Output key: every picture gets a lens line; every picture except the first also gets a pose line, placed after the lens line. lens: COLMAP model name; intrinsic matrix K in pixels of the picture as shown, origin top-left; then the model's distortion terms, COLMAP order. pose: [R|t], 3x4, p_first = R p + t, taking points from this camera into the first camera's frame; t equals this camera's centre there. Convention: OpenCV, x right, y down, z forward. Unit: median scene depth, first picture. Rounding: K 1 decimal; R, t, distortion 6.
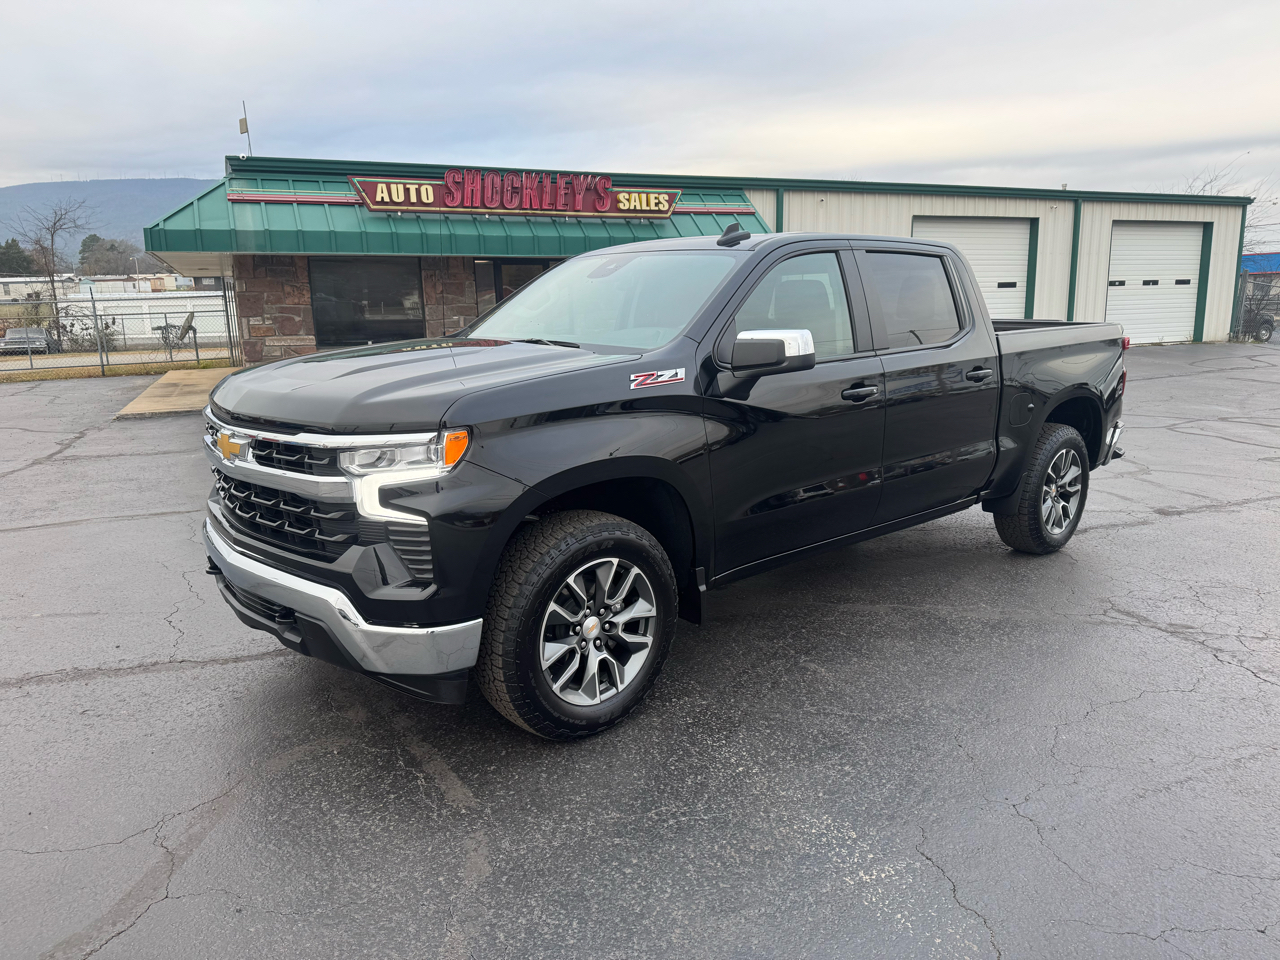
lens RADIAL K [[921.4, 0, 642.6], [0, 921.4, 483.6], [0, 0, 1]] dist [0.048146, -0.061189]
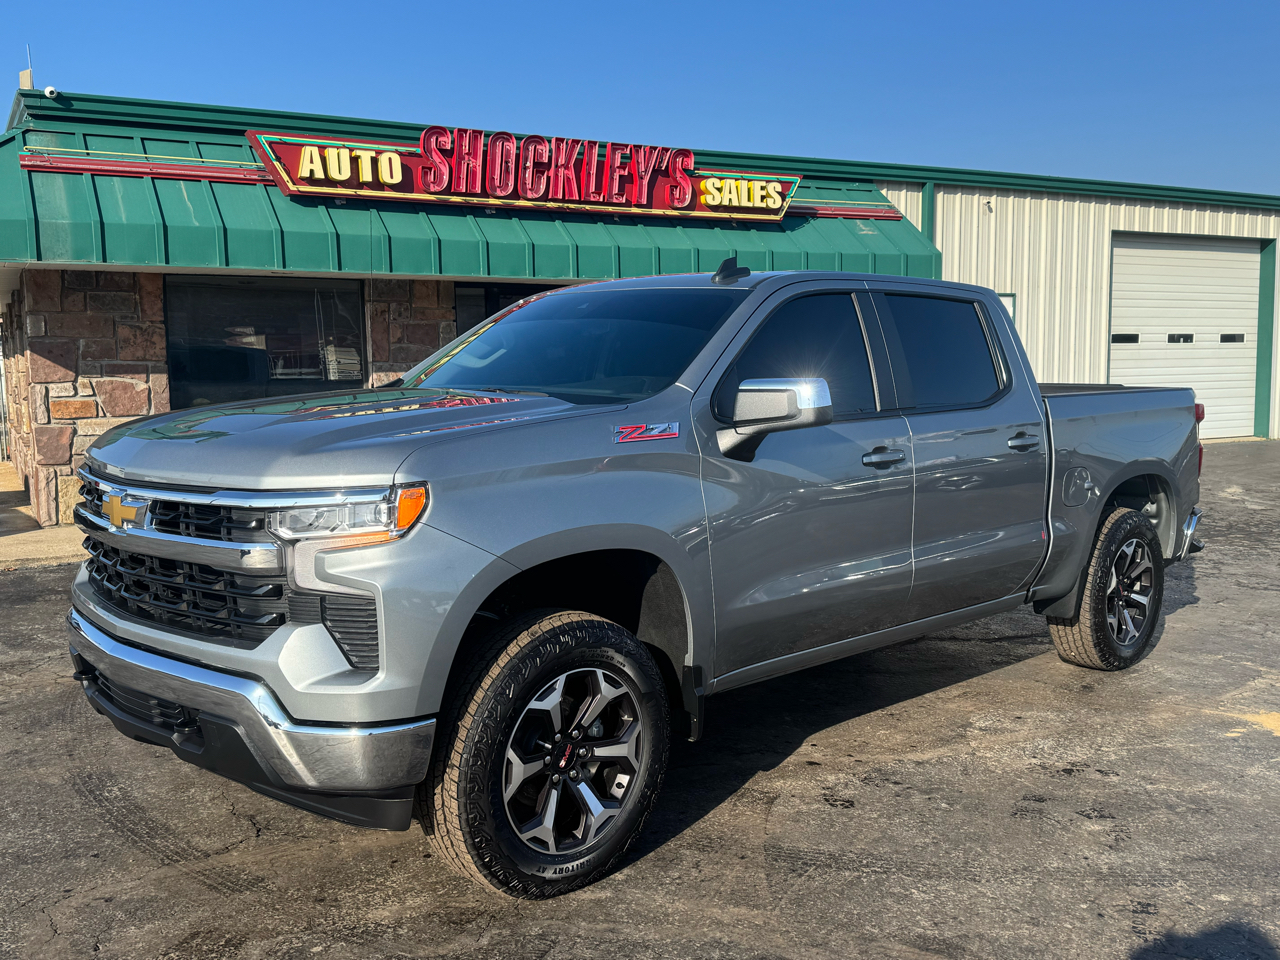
lens RADIAL K [[1206.2, 0, 643.0], [0, 1206.2, 476.8], [0, 0, 1]] dist [0.168435, -0.323478]
pose [[0.996199, -0.003058, 0.087056, -0.137031], [0.011562, 0.995183, -0.097351, -0.049521], [-0.086339, 0.097988, 0.991435, 0.255629]]
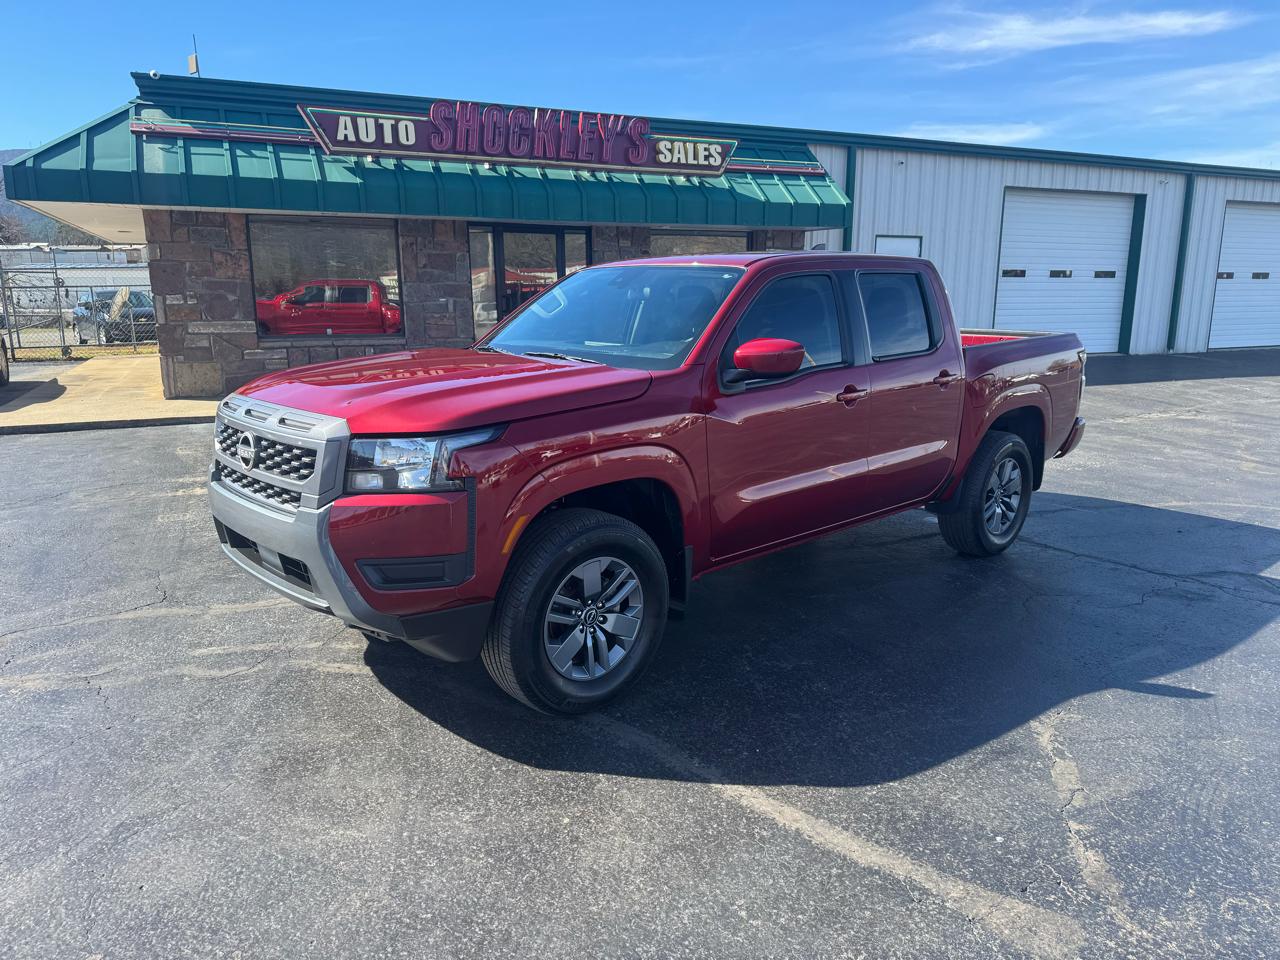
lens RADIAL K [[921.4, 0, 642.6], [0, 921.4, 483.6], [0, 0, 1]] dist [0.048146, -0.061189]
pose [[0.999725, 0.017006, 0.016147, -0.047858], [-0.017296, 0.999689, 0.017952, -0.045164], [-0.015836, -0.018226, 0.999708, 0.233753]]
